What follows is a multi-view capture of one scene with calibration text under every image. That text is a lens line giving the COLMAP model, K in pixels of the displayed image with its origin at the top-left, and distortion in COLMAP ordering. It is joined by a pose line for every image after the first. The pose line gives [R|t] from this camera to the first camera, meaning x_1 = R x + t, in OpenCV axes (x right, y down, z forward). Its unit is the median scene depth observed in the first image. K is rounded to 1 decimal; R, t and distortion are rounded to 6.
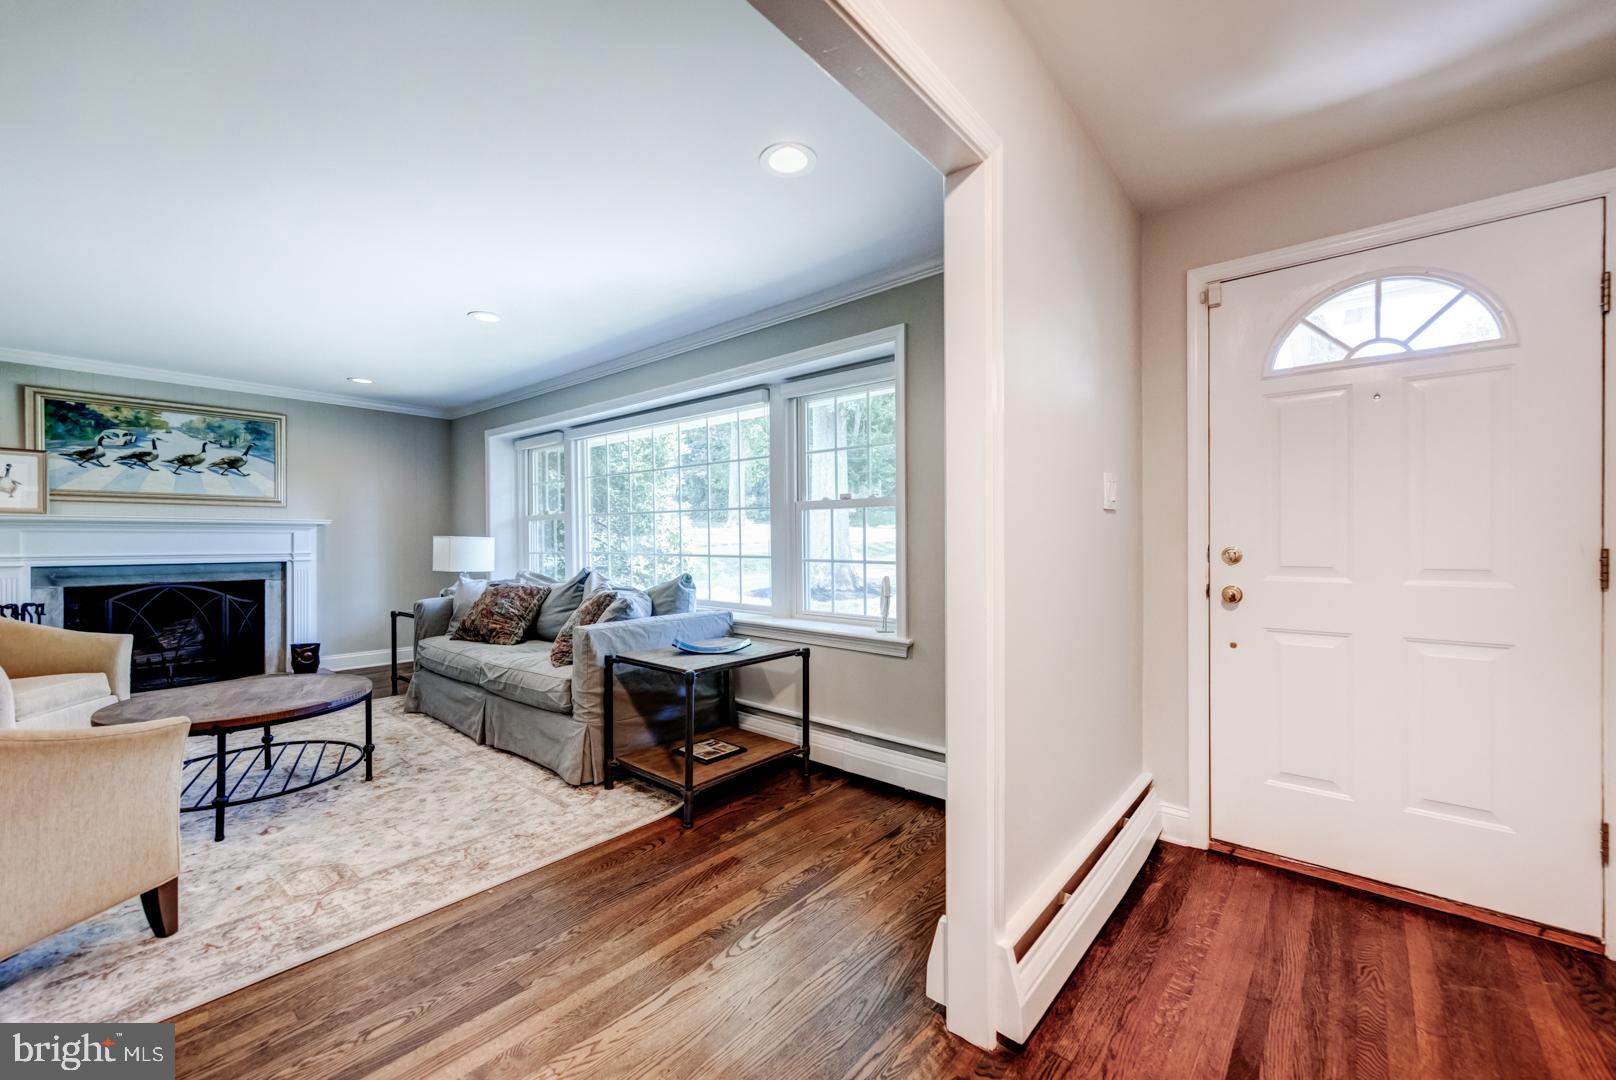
lens RADIAL K [[648.0, 0, 810.1], [0, 648.0, 542.5], [0, 0, 1]] dist [0.002769, 0.000805]
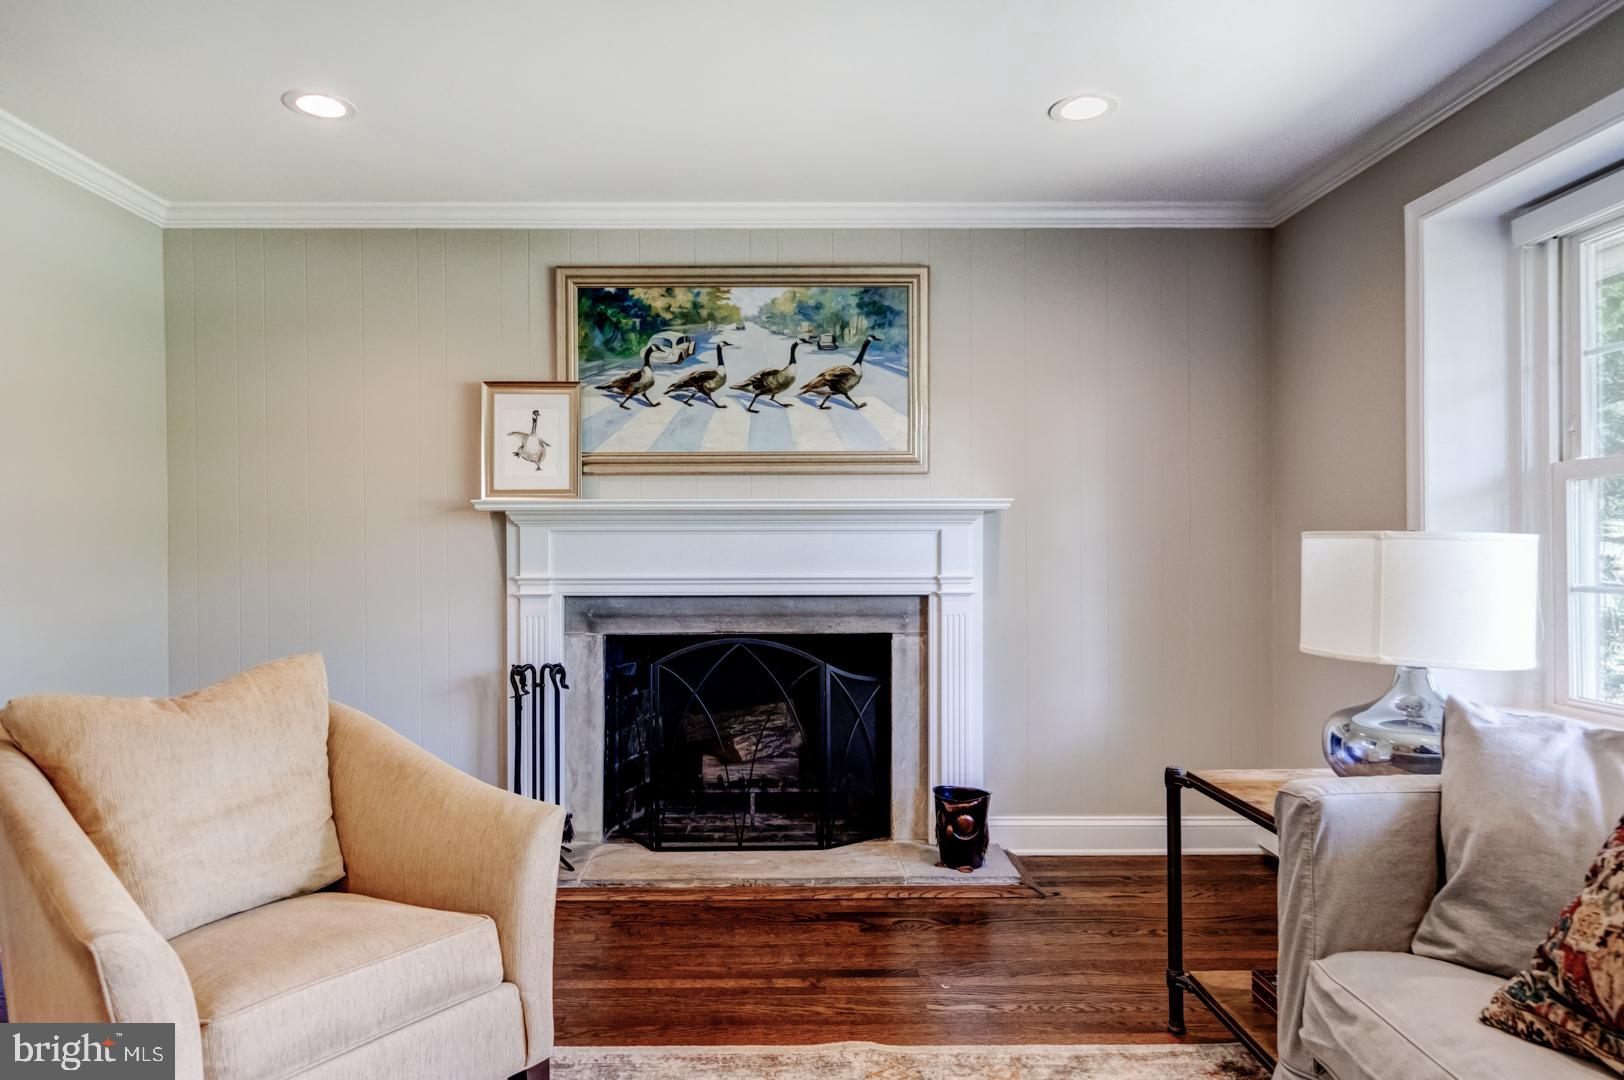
lens RADIAL K [[843.7, 0, 812.6], [0, 843.7, 545.1], [0, 0, 1]] dist [0.000401, -0.000368]
pose [[0.647050, -0.002043, -0.762445, -0.463570], [-0.001301, 0.999992, -0.003783, -0.002738], [0.762447, 0.003440, 0.647042, 0.628132]]
